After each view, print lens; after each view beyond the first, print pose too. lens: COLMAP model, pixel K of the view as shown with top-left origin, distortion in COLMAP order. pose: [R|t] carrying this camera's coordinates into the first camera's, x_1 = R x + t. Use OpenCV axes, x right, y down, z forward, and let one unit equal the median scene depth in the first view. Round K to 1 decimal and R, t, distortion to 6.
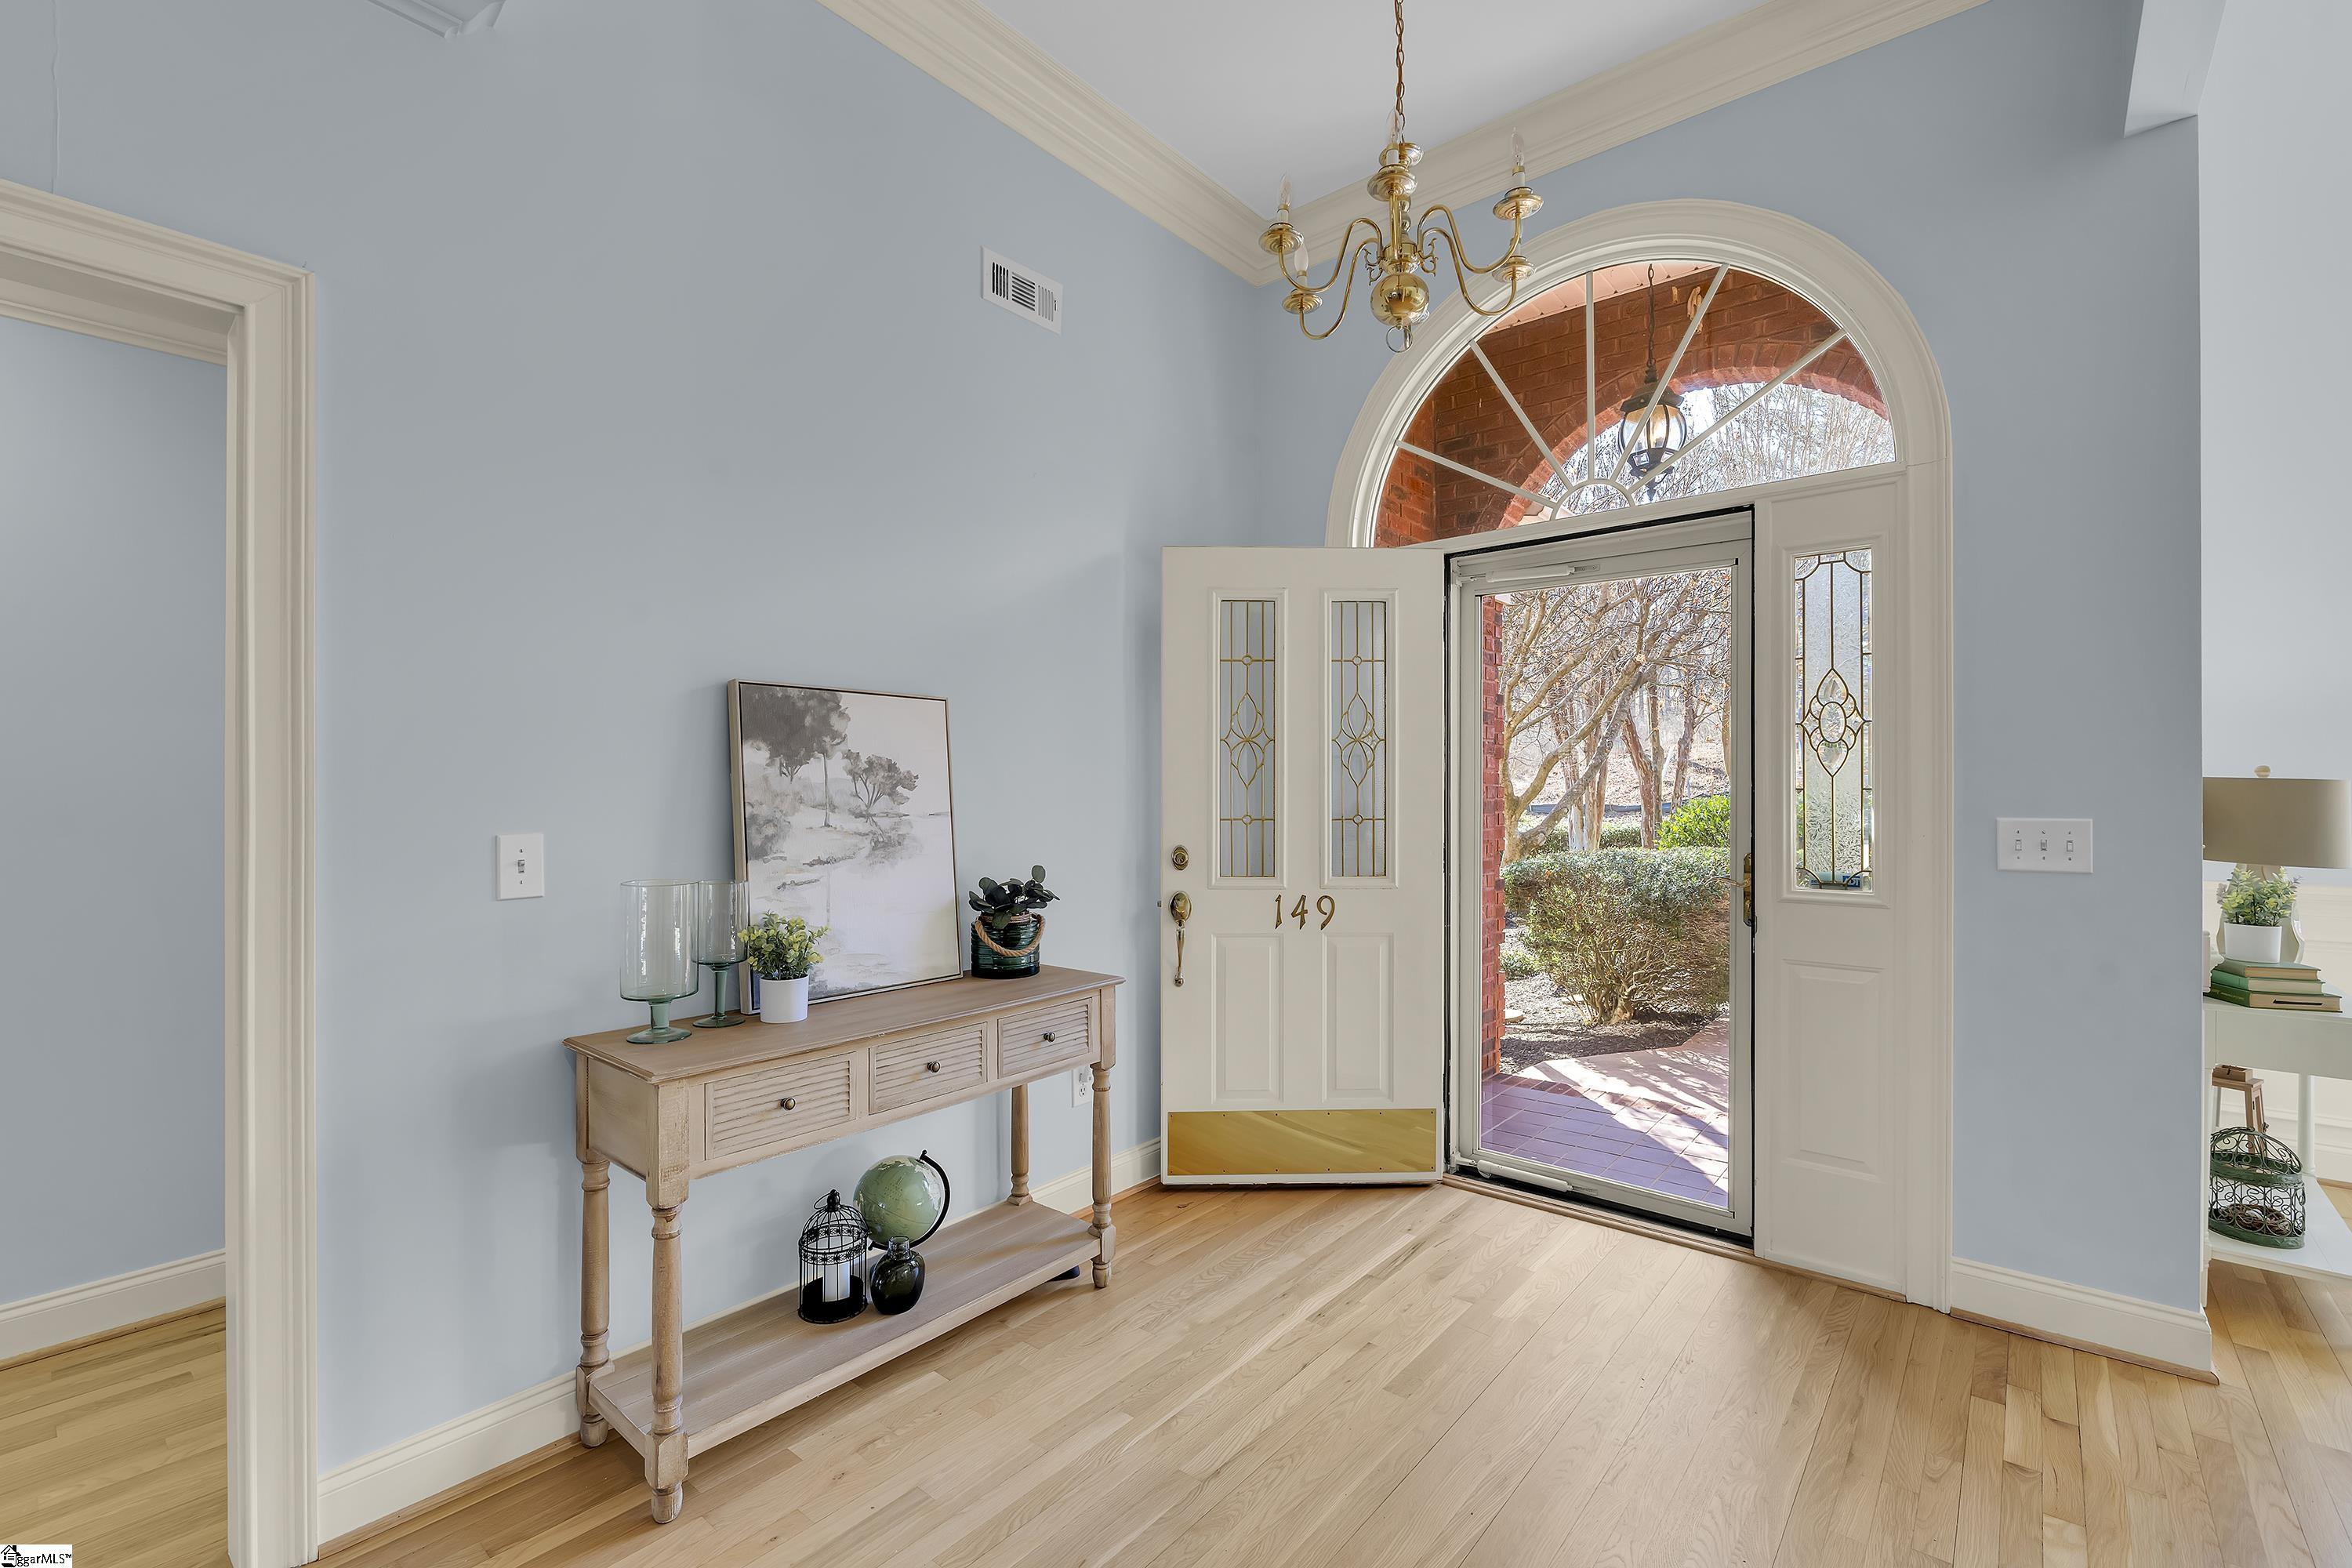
lens RADIAL K [[1035.8, 0, 1174.5], [0, 1035.8, 784.2], [0, 0, 1]] dist [-0.006934, 0.001821]
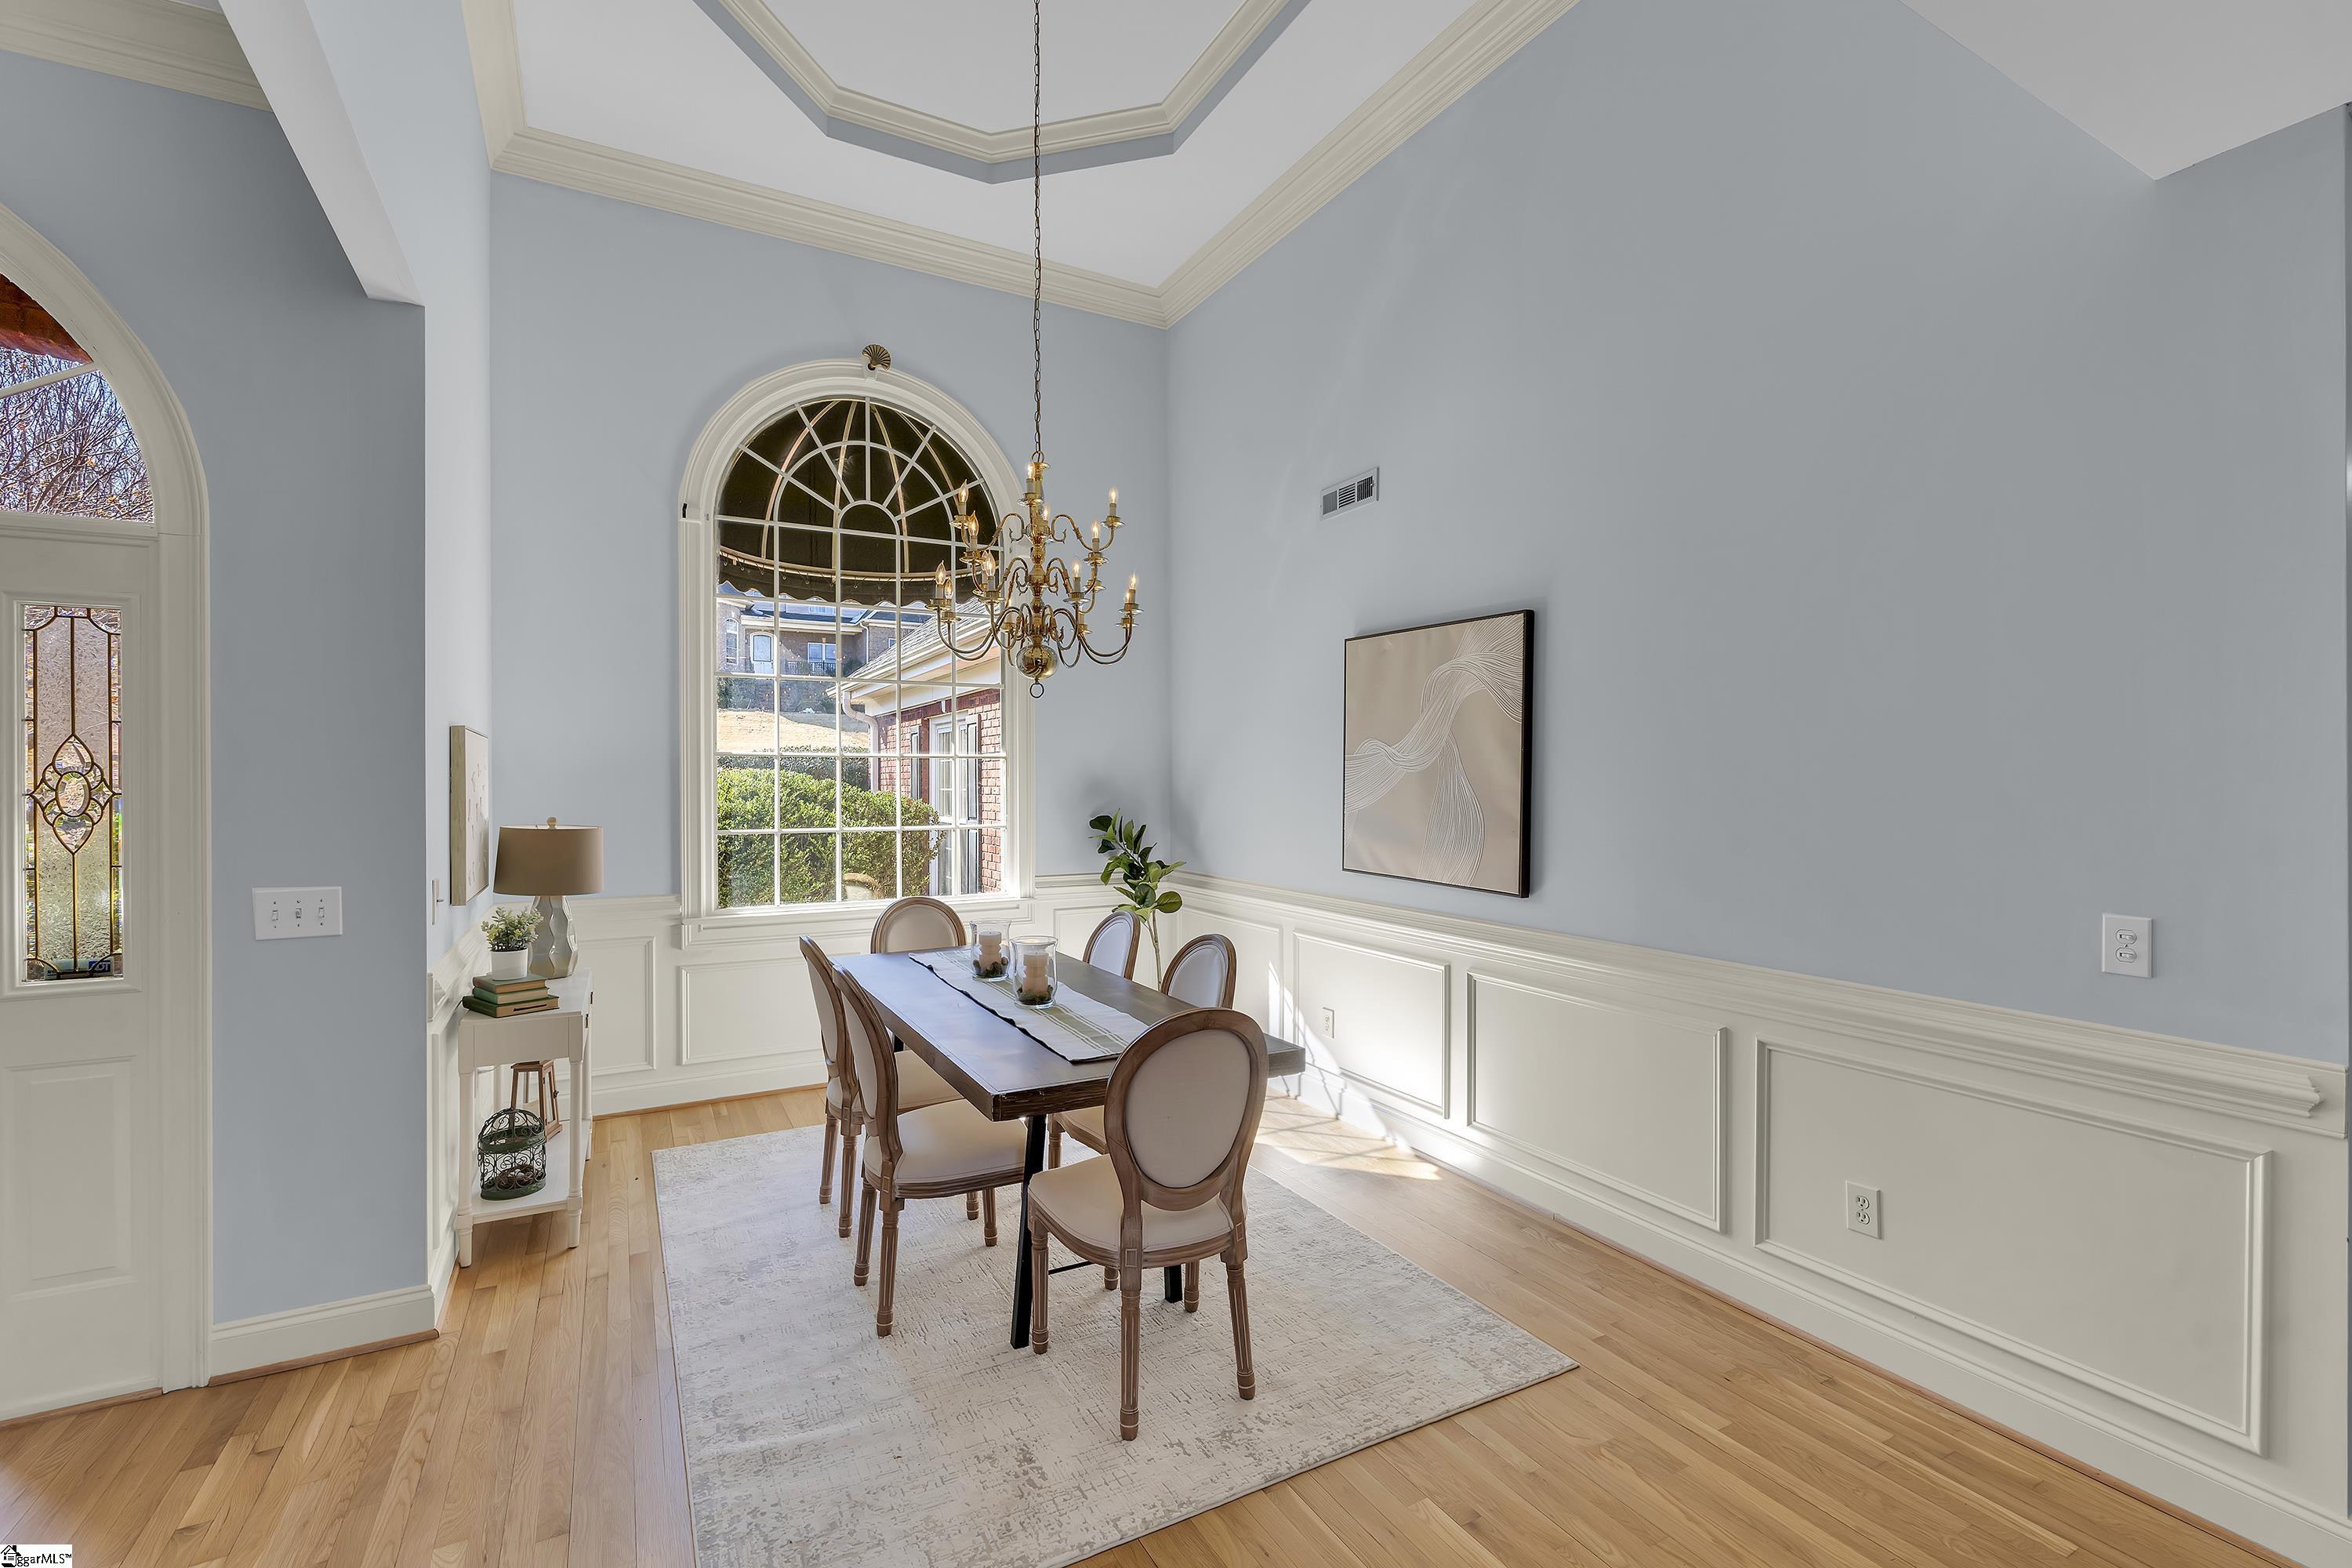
lens RADIAL K [[1035.8, 0, 1182.3], [0, 1035.8, 778.3], [0, 0, 1]] dist [-0.006934, 0.001821]
pose [[0.354463, 0.001538, 0.935069, 0.142360], [-0.000671, 0.999999, -0.001390, -0.075982], [-0.935070, -0.000135, 0.354464, -0.238492]]
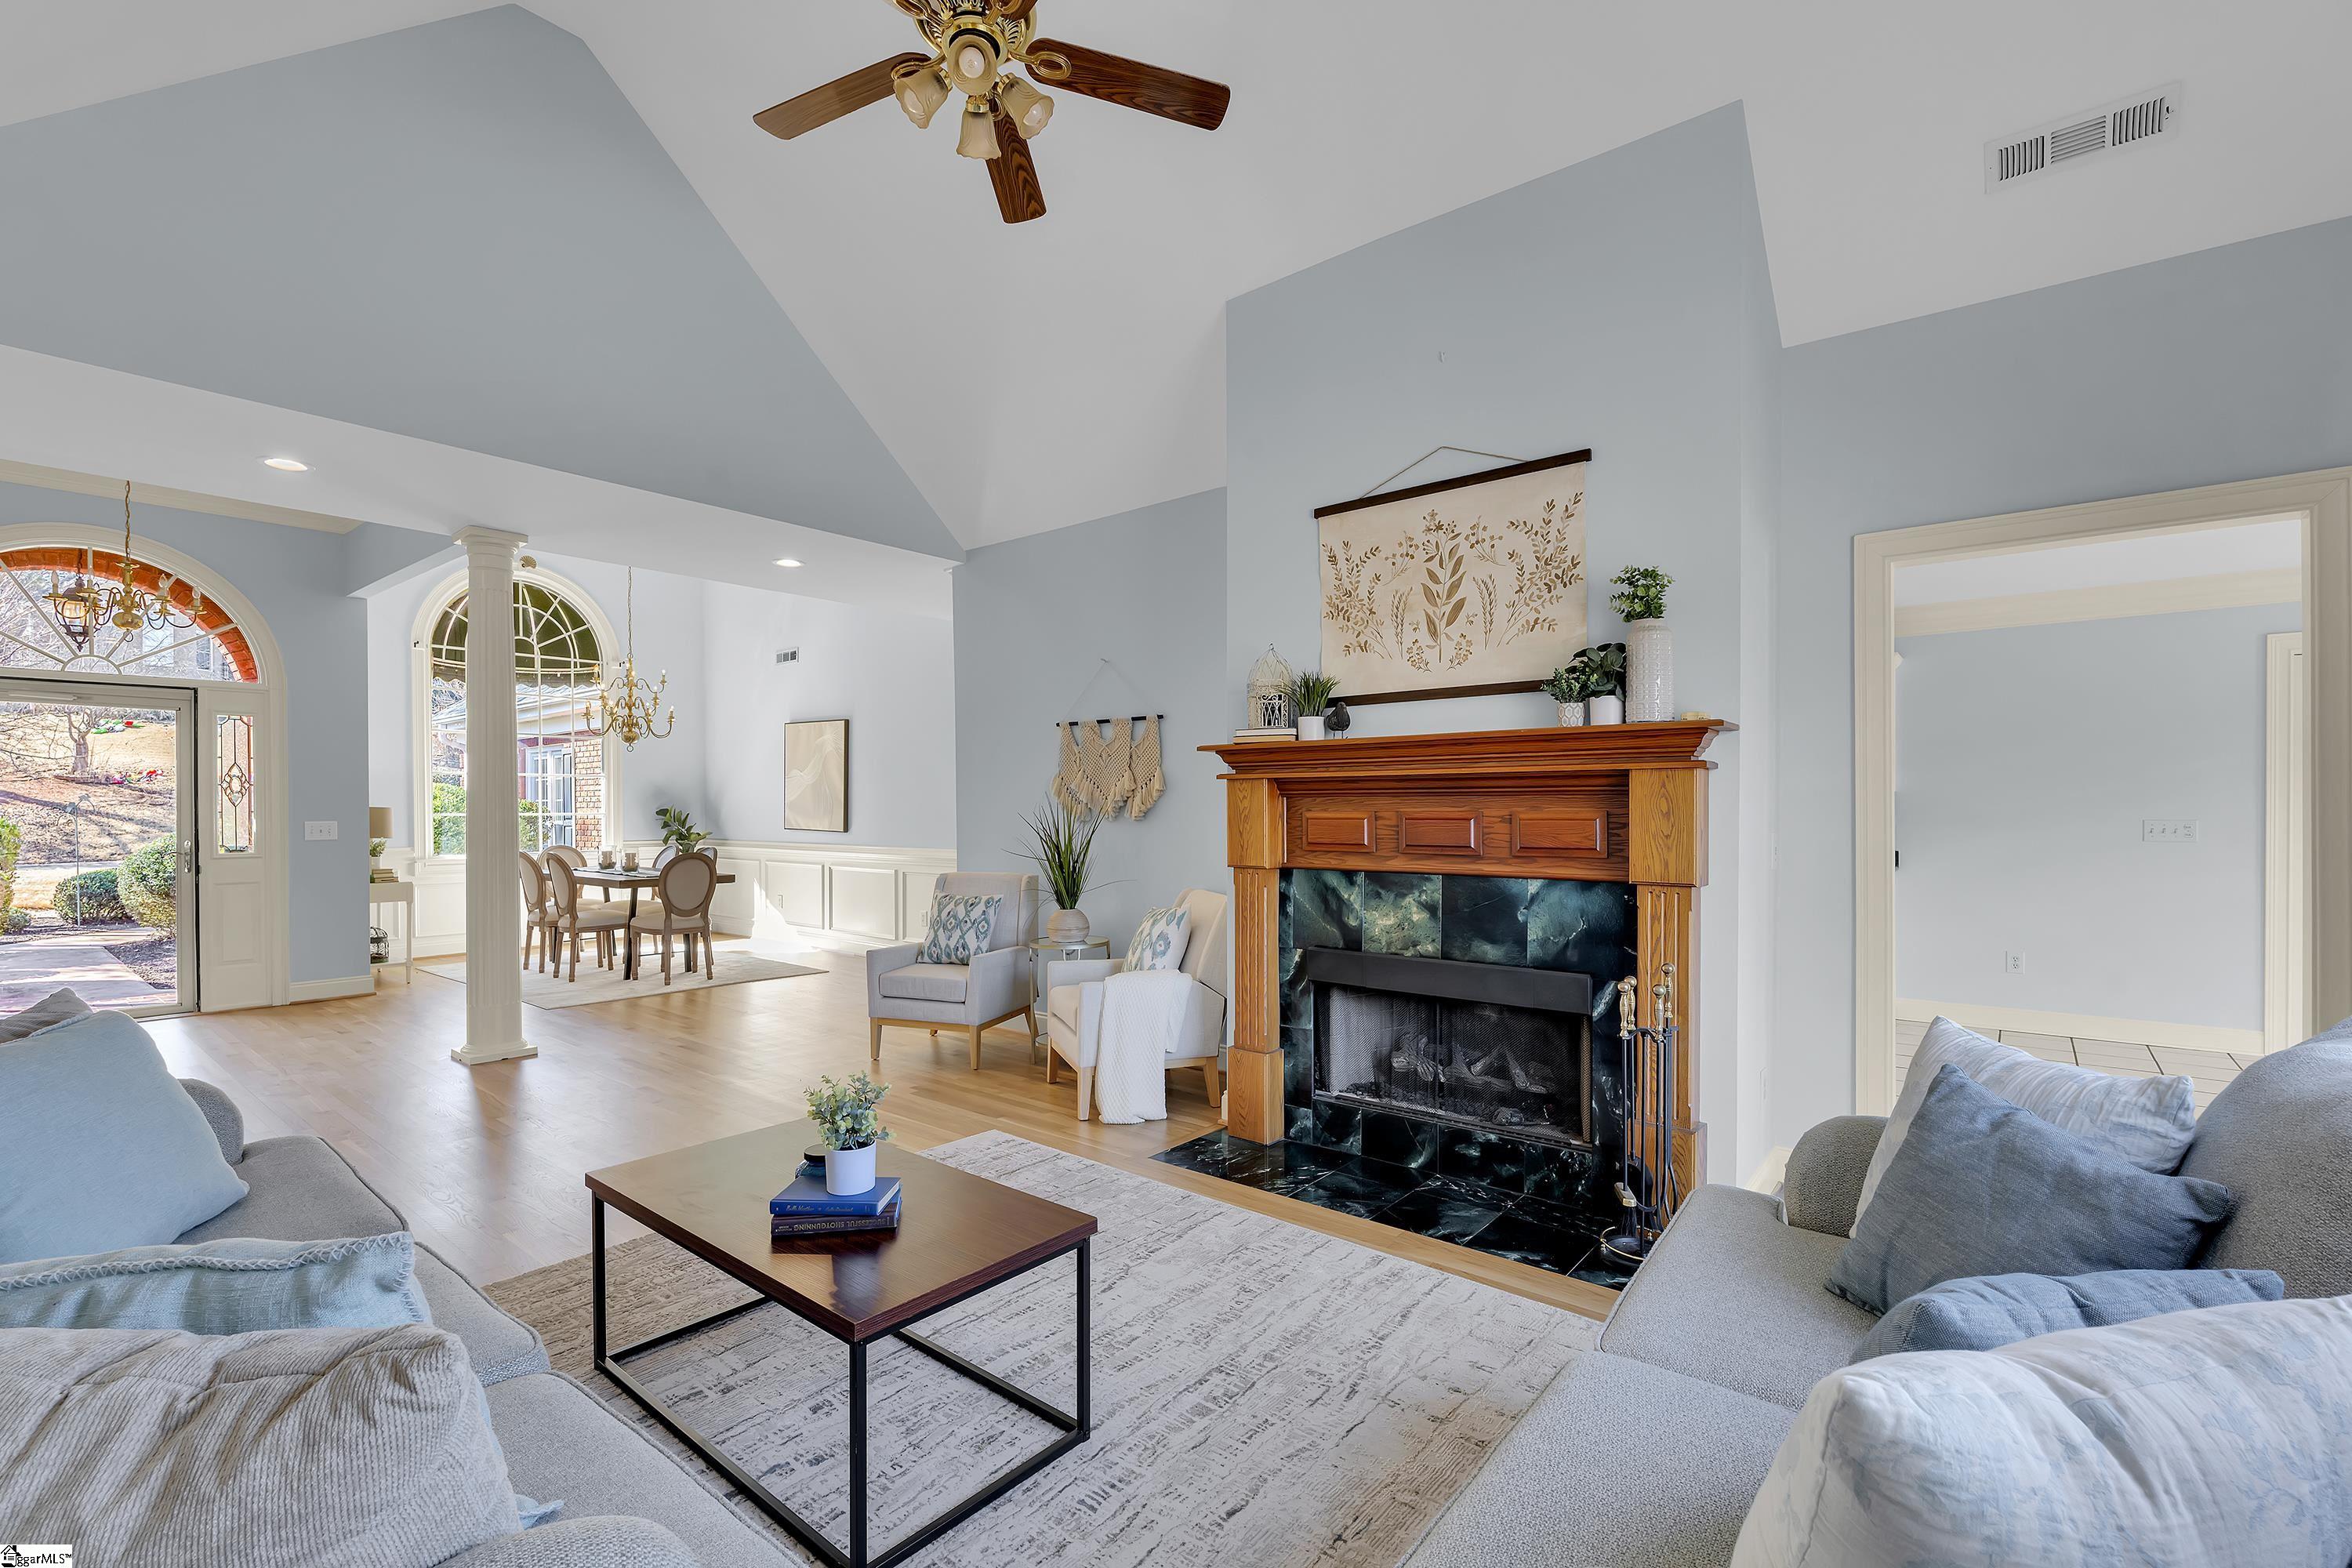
lens RADIAL K [[1035.8, 0, 1178.6], [0, 1035.8, 812.9], [0, 0, 1]] dist [-0.006934, 0.001821]
pose [[-0.011499, -0.005976, 0.999916, -1.915991], [0.001058, 0.999982, 0.005989, -0.004816], [-0.999933, 0.001126, -0.011492, -1.262623]]
